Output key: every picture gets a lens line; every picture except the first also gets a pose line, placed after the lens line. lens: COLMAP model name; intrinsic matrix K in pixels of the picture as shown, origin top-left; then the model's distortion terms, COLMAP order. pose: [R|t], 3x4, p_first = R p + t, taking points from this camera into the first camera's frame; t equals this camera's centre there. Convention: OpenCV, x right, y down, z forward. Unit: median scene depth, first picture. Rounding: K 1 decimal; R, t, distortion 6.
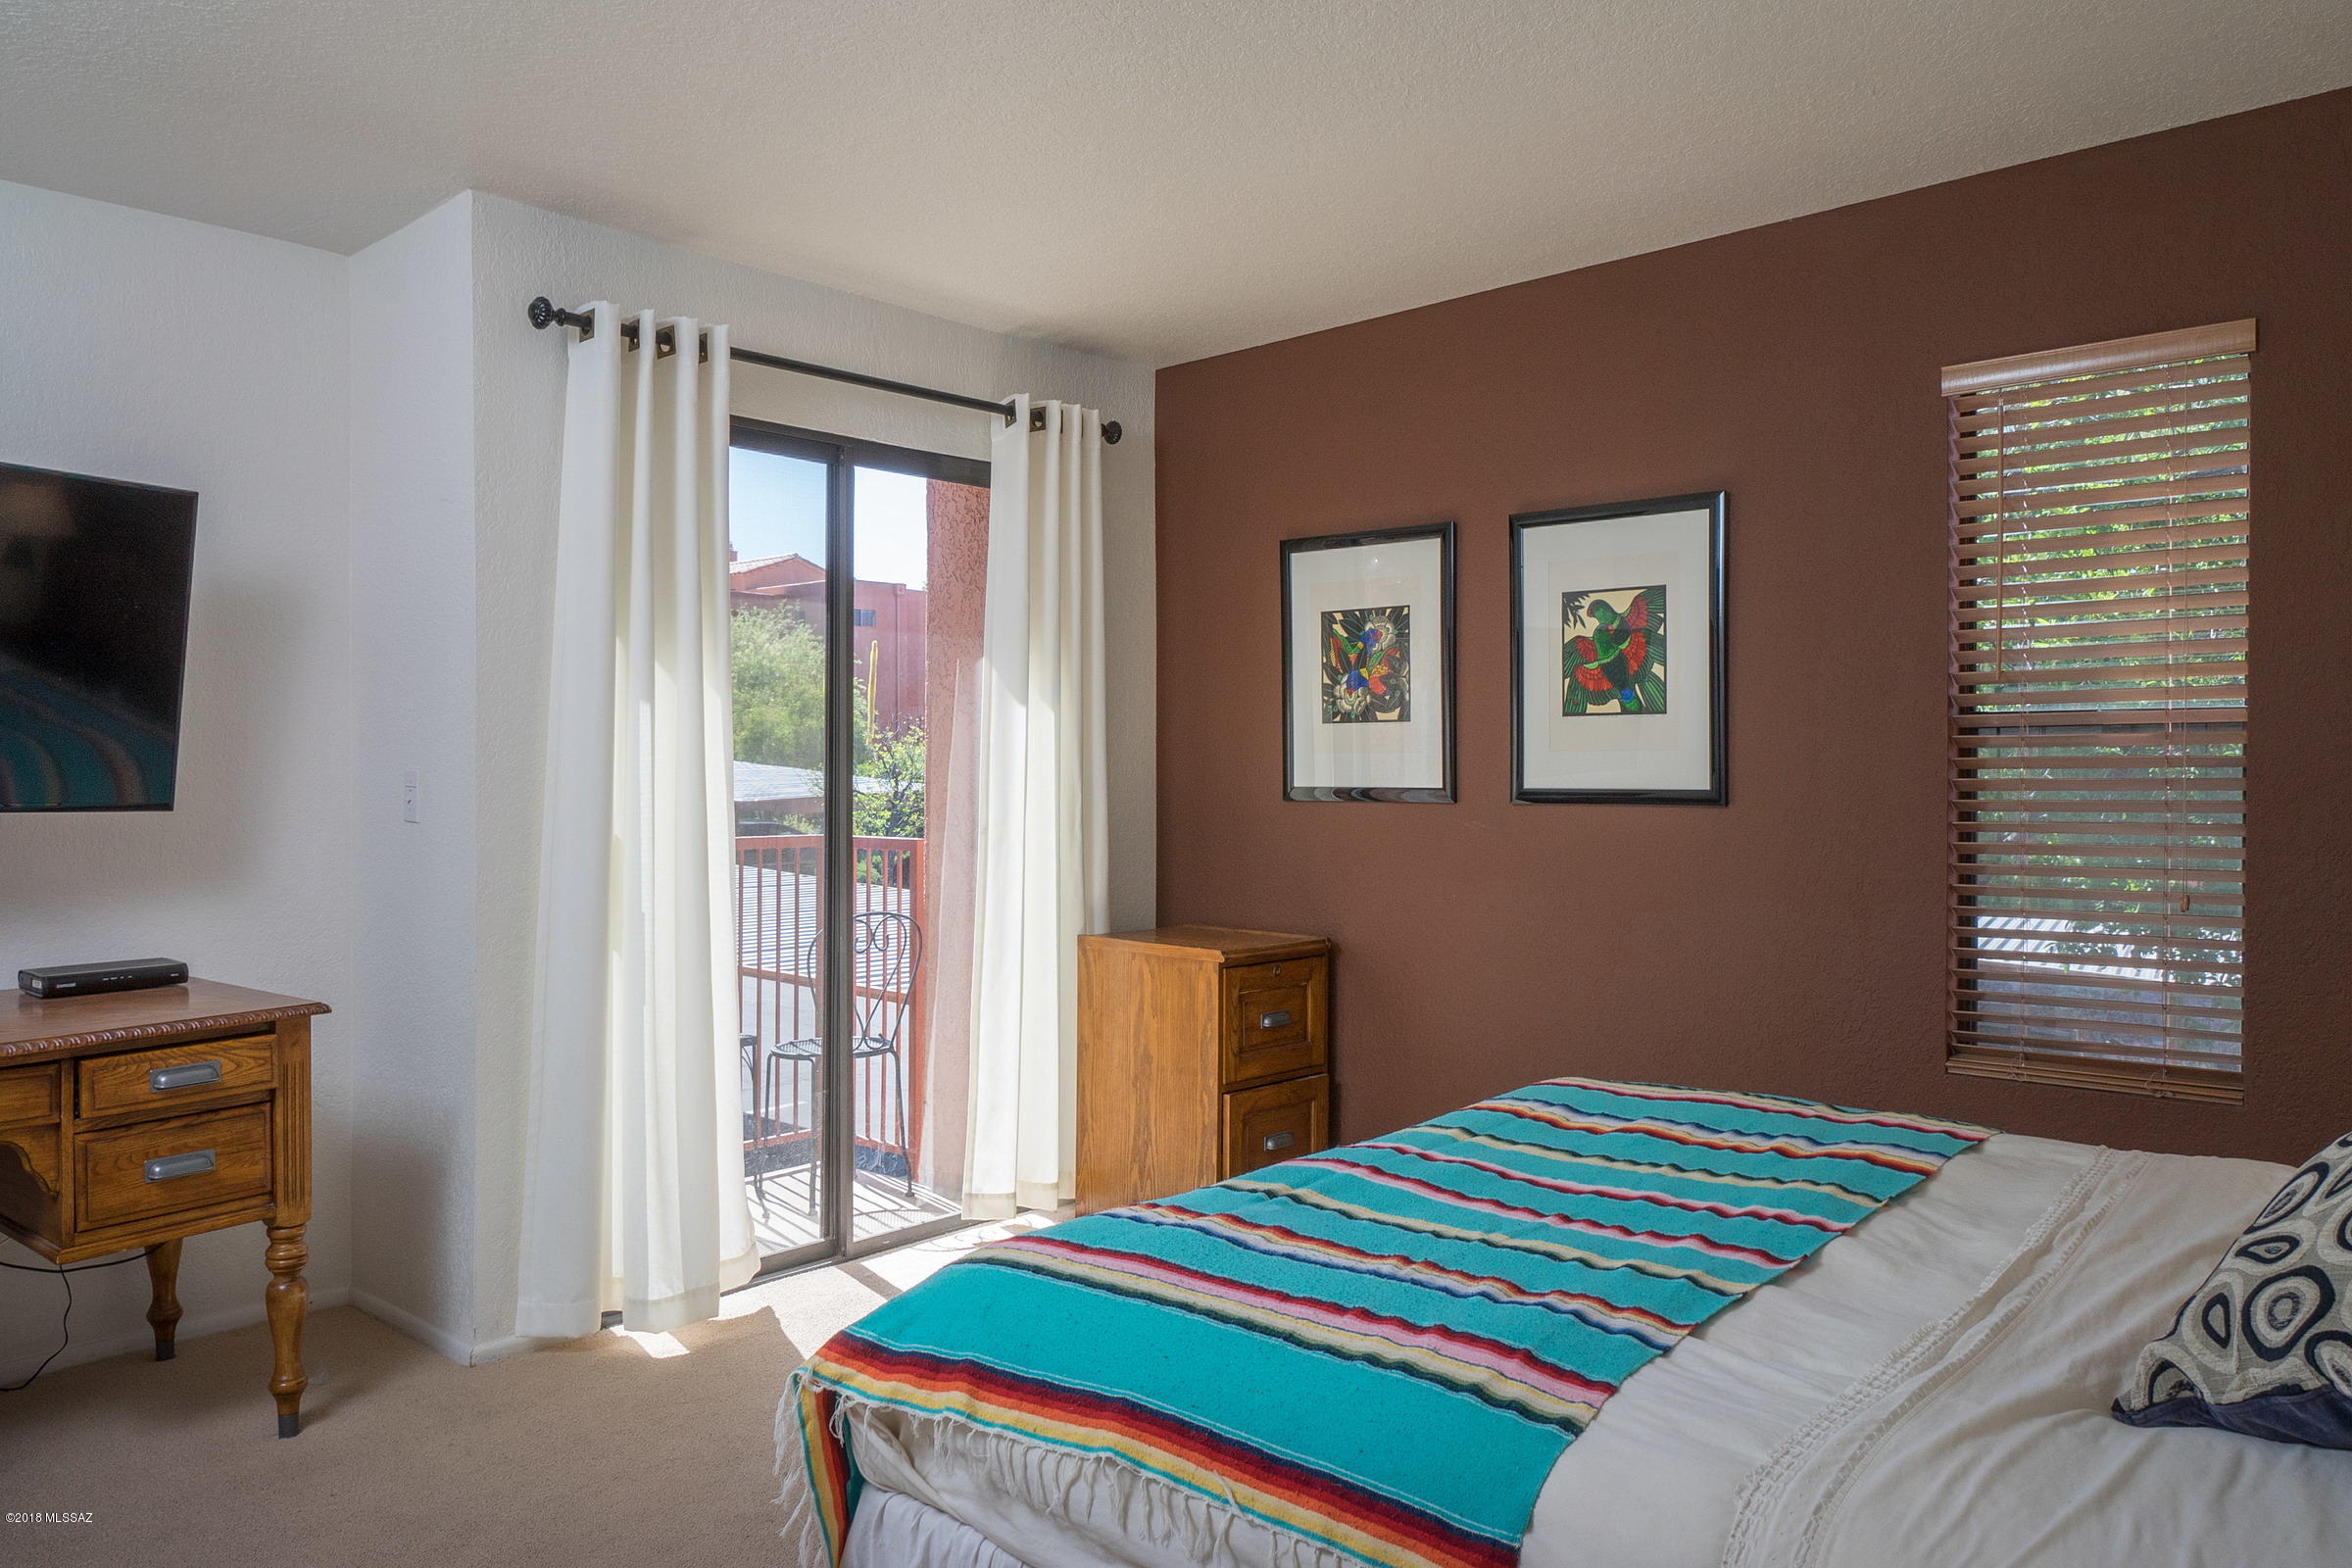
lens RADIAL K [[1588.9, 0, 1177.4], [0, 1588.9, 784.3], [0, 0, 1]] dist [-0.002775, -0.000877]
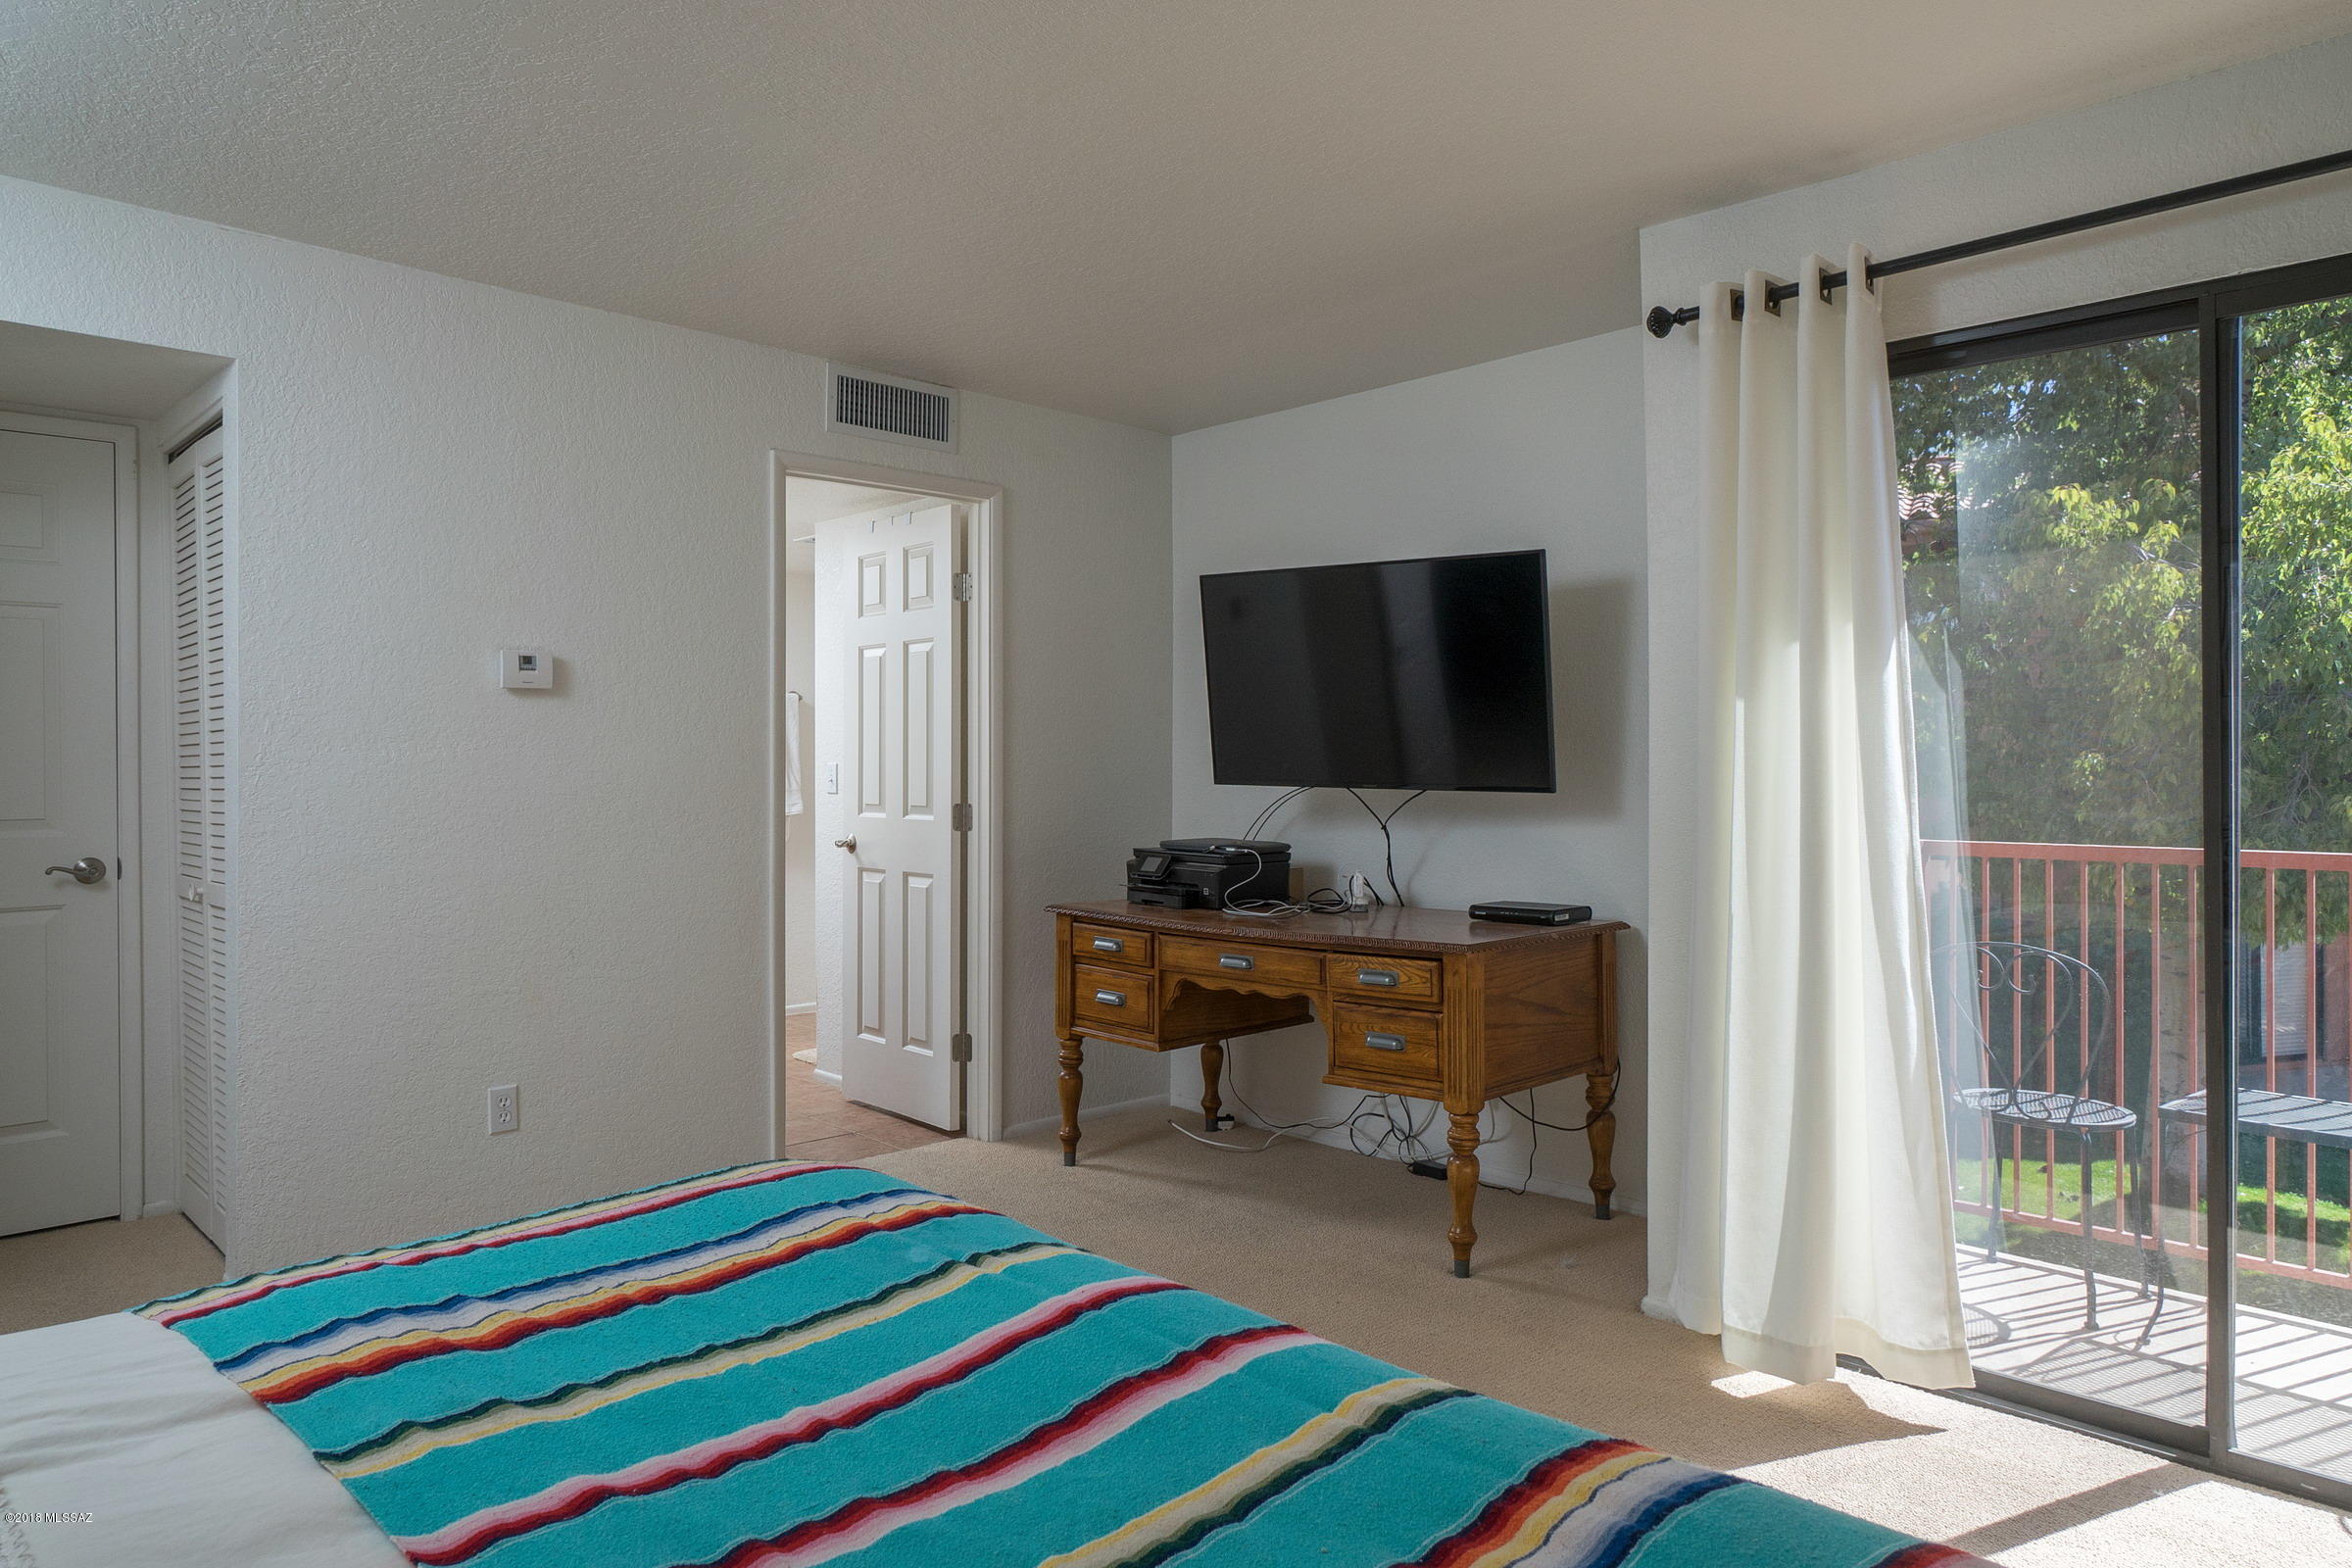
lens RADIAL K [[1435.9, 0, 1178.1], [0, 1435.9, 760.5], [0, 0, 1]] dist [0.002929, 0.000099]
pose [[-0.048216, 0.005358, -0.998823, 0.565970], [-0.010987, 0.999922, 0.005894, -0.012647], [0.998776, 0.011259, -0.048154, 0.751510]]
